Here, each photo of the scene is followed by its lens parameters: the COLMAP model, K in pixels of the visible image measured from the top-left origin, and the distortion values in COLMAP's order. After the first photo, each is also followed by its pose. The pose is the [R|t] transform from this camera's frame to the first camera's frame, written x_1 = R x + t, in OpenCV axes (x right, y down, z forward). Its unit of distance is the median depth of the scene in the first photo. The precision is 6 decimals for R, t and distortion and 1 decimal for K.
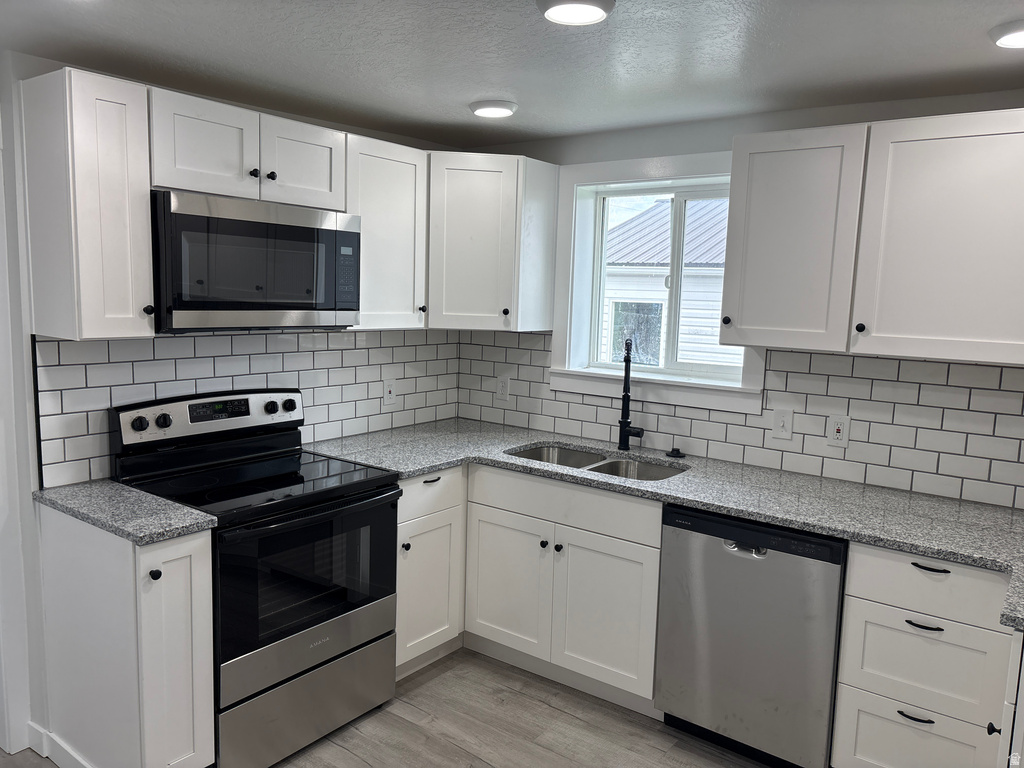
lens RADIAL K [[762.3, 0, 510.1], [0, 762.3, 387.7], [0, 0, 1]] dist [0.001555, -0.007411]
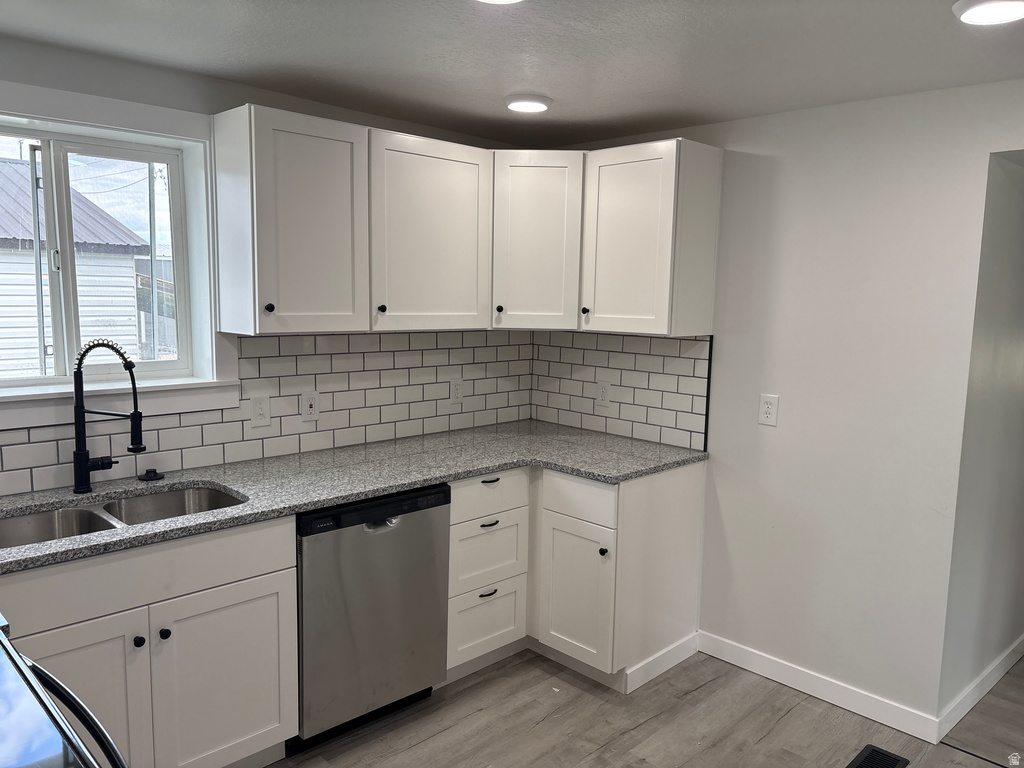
lens RADIAL K [[762.3, 0, 510.1], [0, 762.3, 387.7], [0, 0, 1]] dist [0.001555, -0.007411]
pose [[0.135754, -0.148197, 0.979596, -0.517529], [0.107091, 0.985151, 0.134196, -0.074109], [-0.984938, 0.086688, 0.149609, 0.506159]]
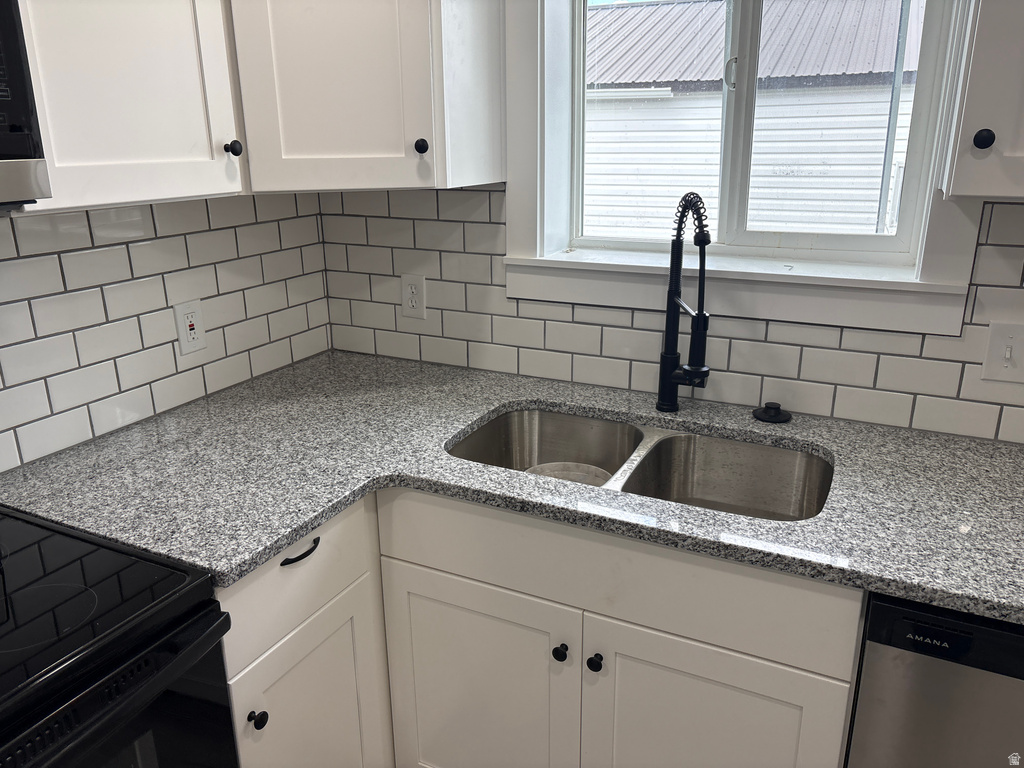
lens RADIAL K [[762.3, 0, 510.1], [0, 762.3, 387.7], [0, 0, 1]] dist [0.001555, -0.007411]
pose [[0.981575, -0.097239, 0.164487, -0.044521], [0.063338, 0.977739, 0.200038, -0.047660], [-0.180276, -0.185934, 0.965883, 0.538968]]
